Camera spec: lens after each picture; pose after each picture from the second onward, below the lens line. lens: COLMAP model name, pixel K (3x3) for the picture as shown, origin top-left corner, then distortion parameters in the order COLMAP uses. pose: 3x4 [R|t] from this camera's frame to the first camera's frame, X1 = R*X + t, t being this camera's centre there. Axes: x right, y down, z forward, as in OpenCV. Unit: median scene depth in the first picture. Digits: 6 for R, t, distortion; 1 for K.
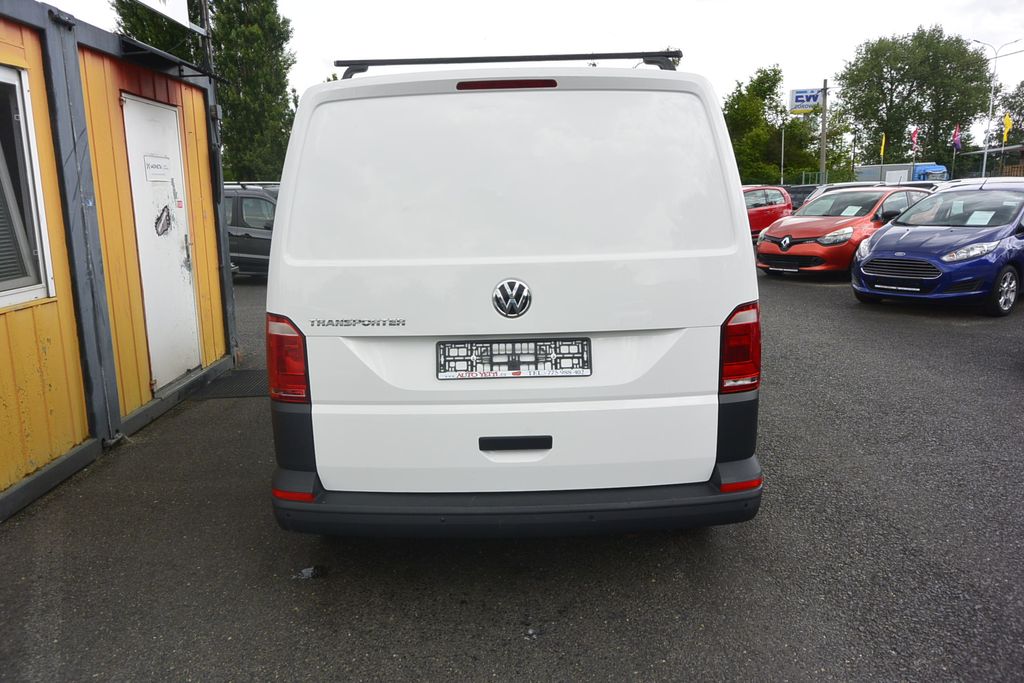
lens RADIAL K [[783.6, 0, 503.6], [0, 783.6, 342.6], [0, 0, 1]] dist [-0.008404, 0.018094]
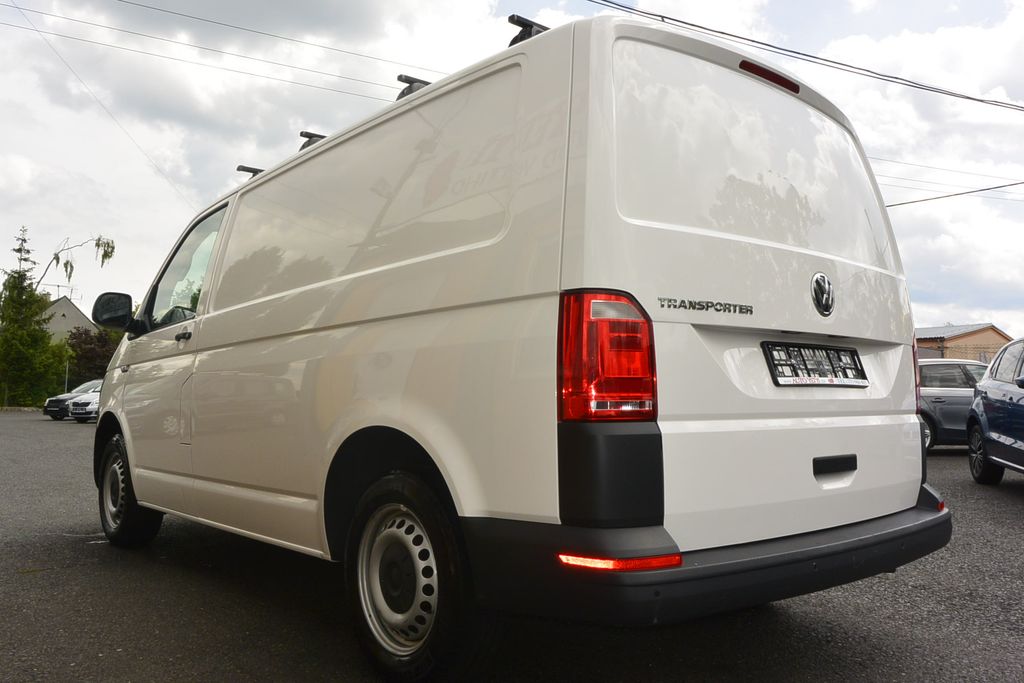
lens RADIAL K [[818.0, 0, 509.0], [0, 818.0, 341.6], [0, 0, 1]] dist [-0.008530, 0.006290]
pose [[0.762164, 0.071052, 0.643473, -0.375176], [0.102131, 0.968316, -0.227891, 0.074695], [-0.639277, 0.239408, 0.730758, 0.250012]]
